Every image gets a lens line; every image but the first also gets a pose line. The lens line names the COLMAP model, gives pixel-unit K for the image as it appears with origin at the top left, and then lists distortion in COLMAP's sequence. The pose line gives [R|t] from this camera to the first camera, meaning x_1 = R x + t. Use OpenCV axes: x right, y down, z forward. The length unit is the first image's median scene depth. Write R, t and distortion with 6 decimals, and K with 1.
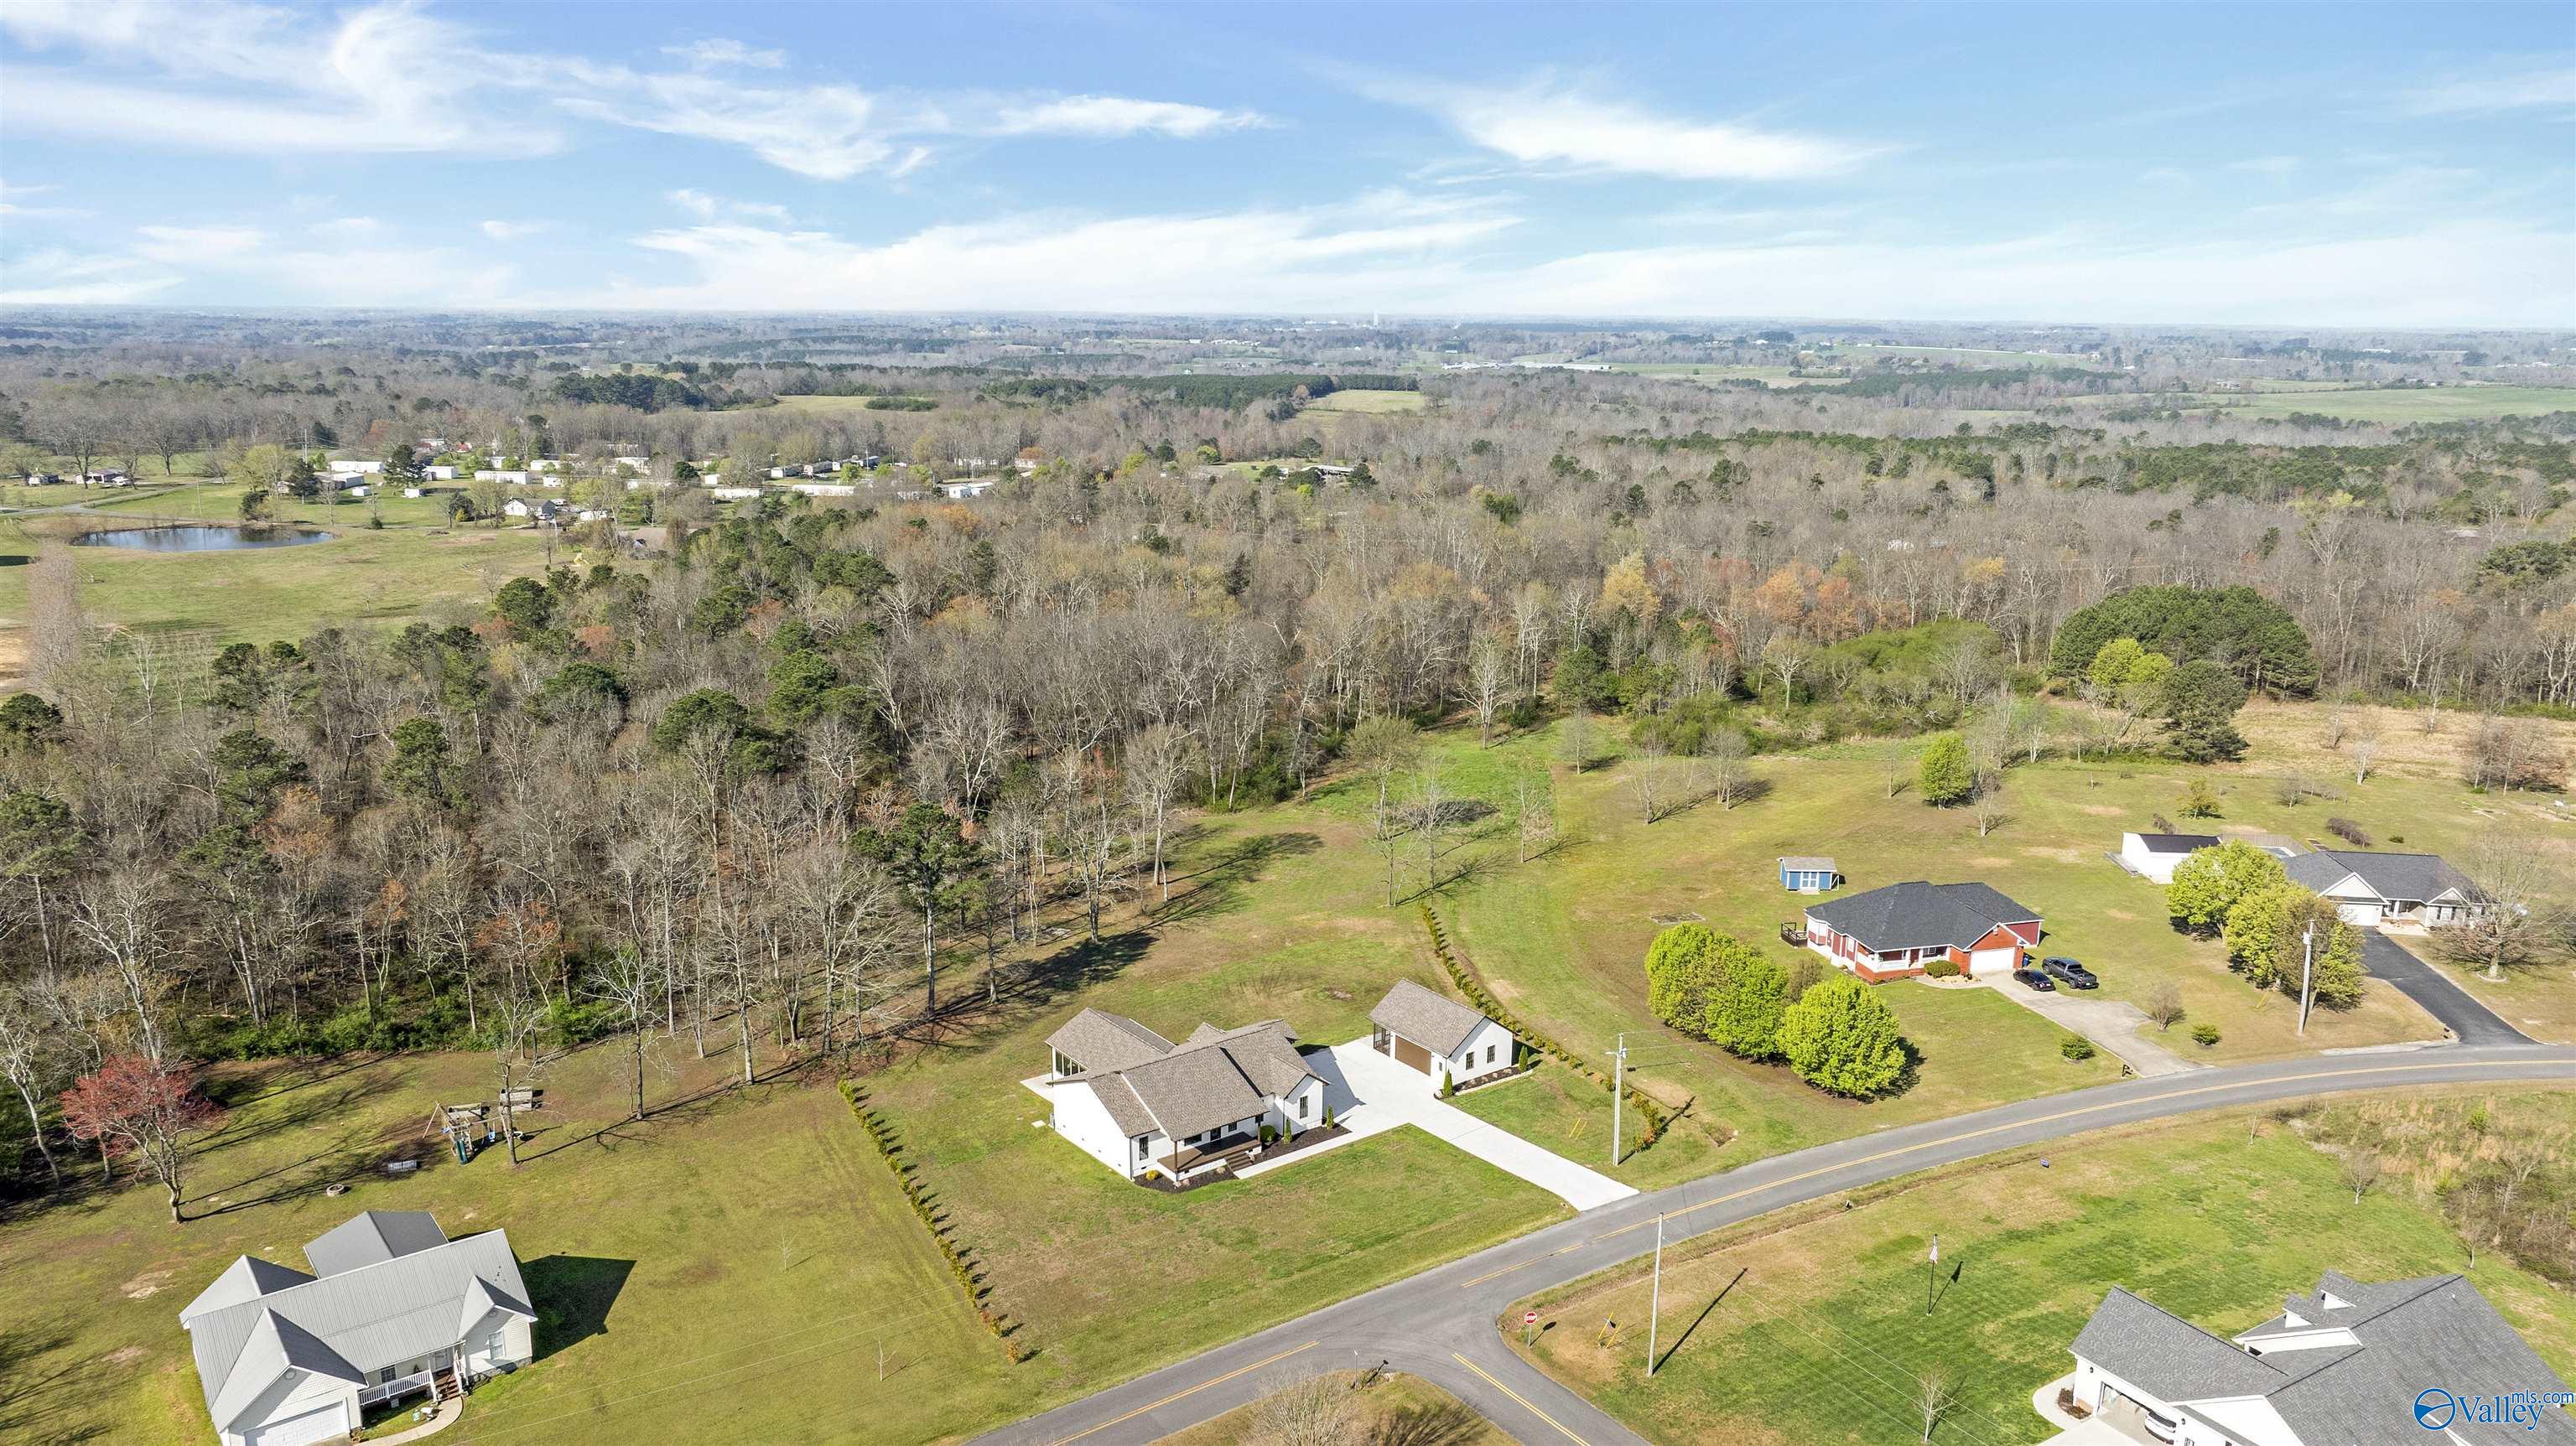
lens RADIAL K [[1812.0, 0, 1288.0], [0, 1812.0, 723.0], [0, 0, 1]] dist [-0.002901, -0.040845]
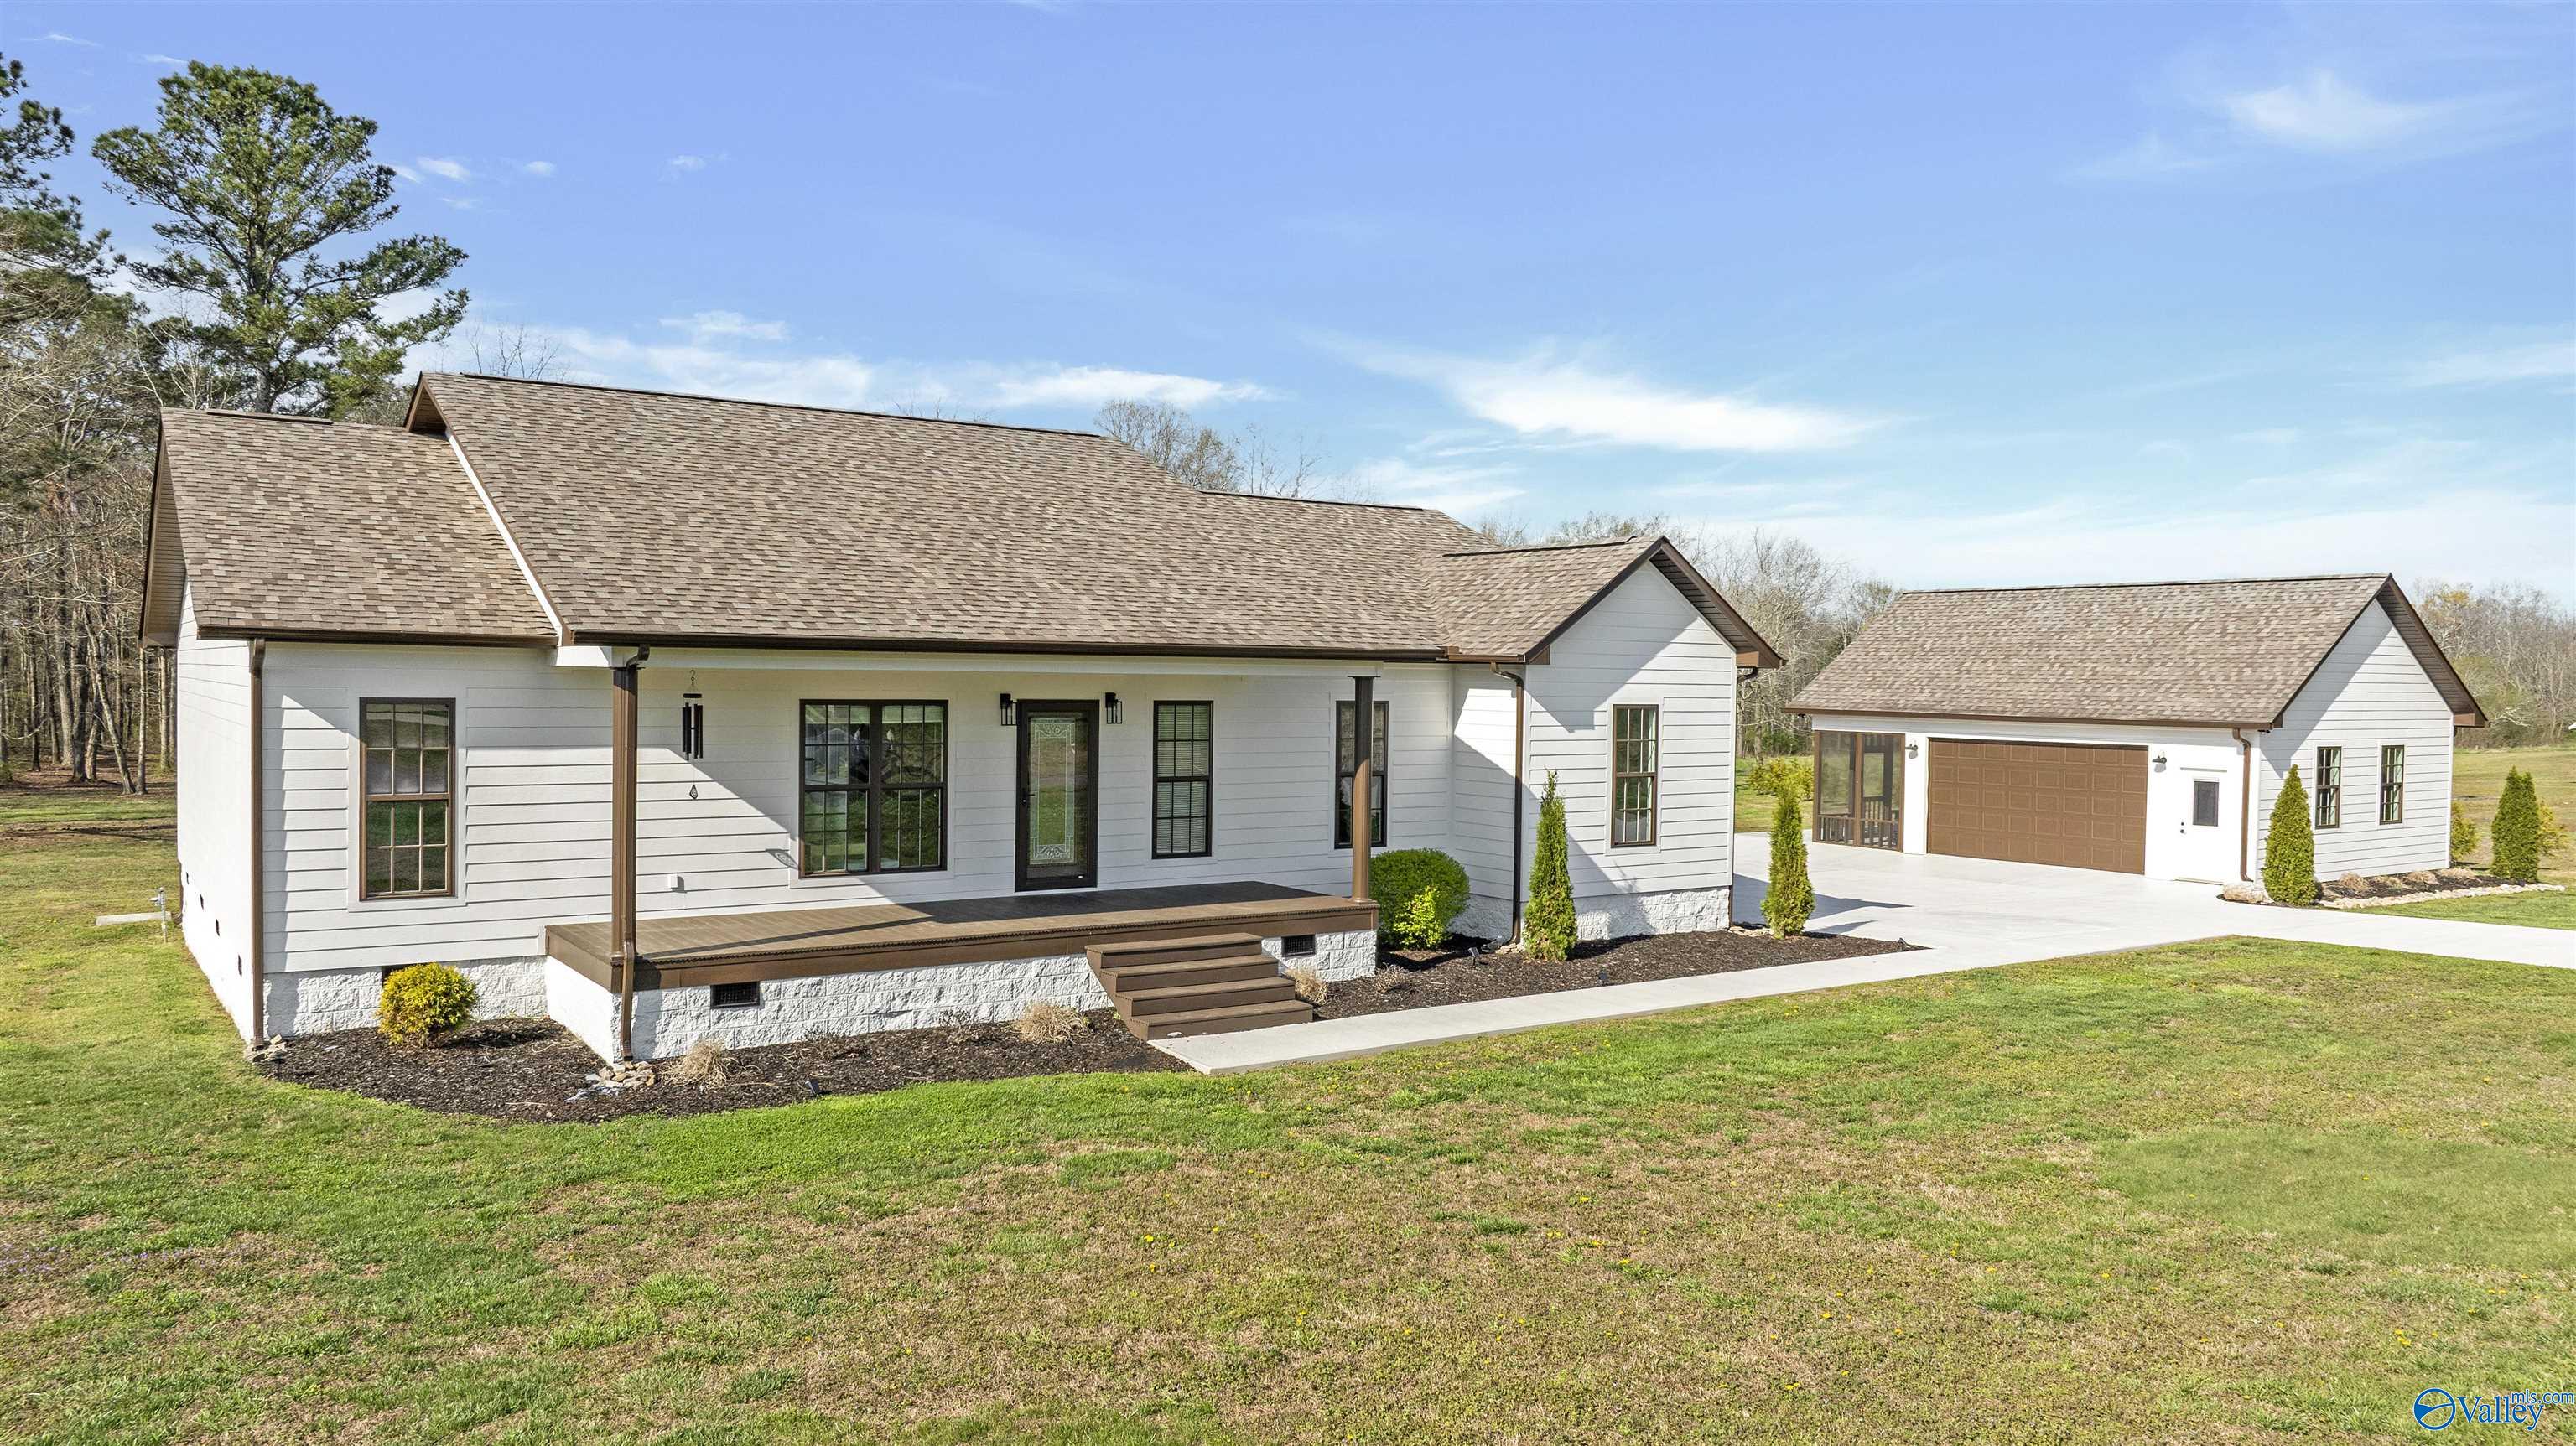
lens RADIAL K [[1815.4, 0, 1287.6], [0, 1815.4, 721.6], [0, 0, 1]] dist [-0.019762, -0.000657]
pose [[0.998746, 0.003990, -0.049914, -0.014300], [-0.013909, 0.979699, -0.199993, 0.240655], [0.048103, 0.200437, 0.978525, 0.840958]]
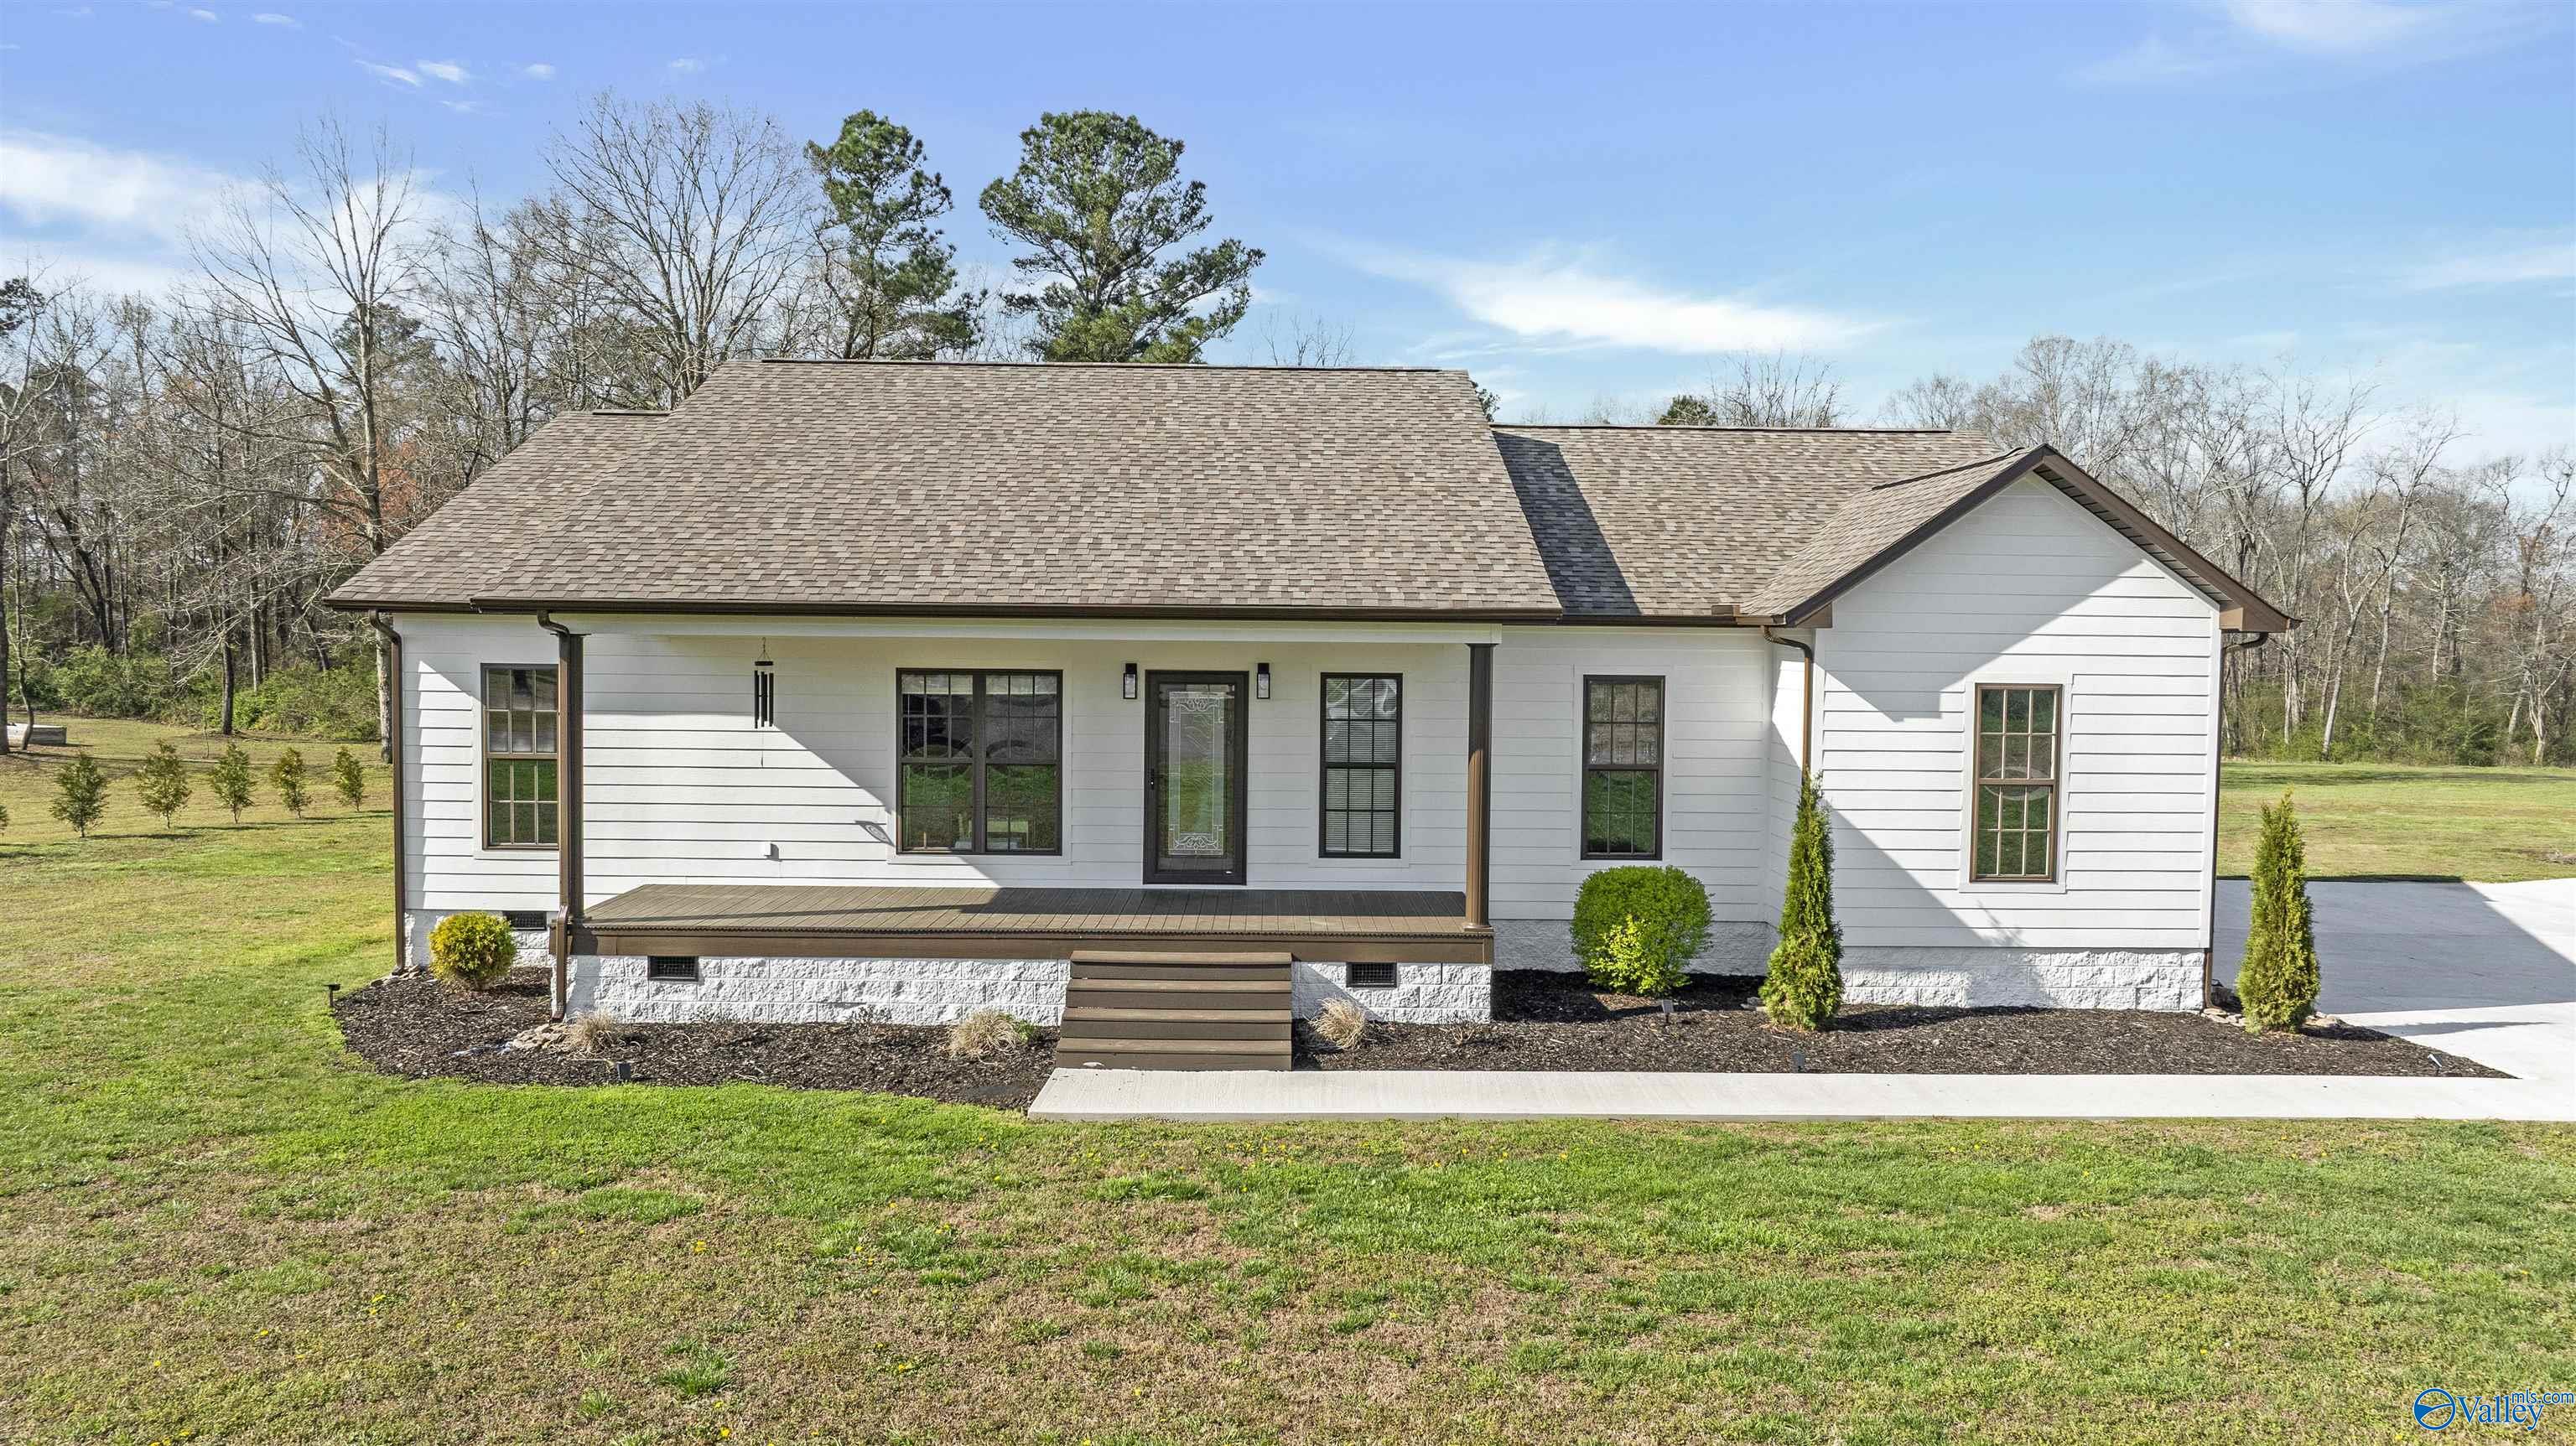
lens RADIAL K [[1812.0, 0, 1288.0], [0, 1812.0, 723.0], [0, 0, 1]] dist [-0.002901, -0.040845]
pose [[0.805407, 0.026674, -0.592121, 0.039620], [-0.135771, 0.980728, -0.140496, 0.231254], [0.576962, 0.193549, 0.793507, 0.882983]]
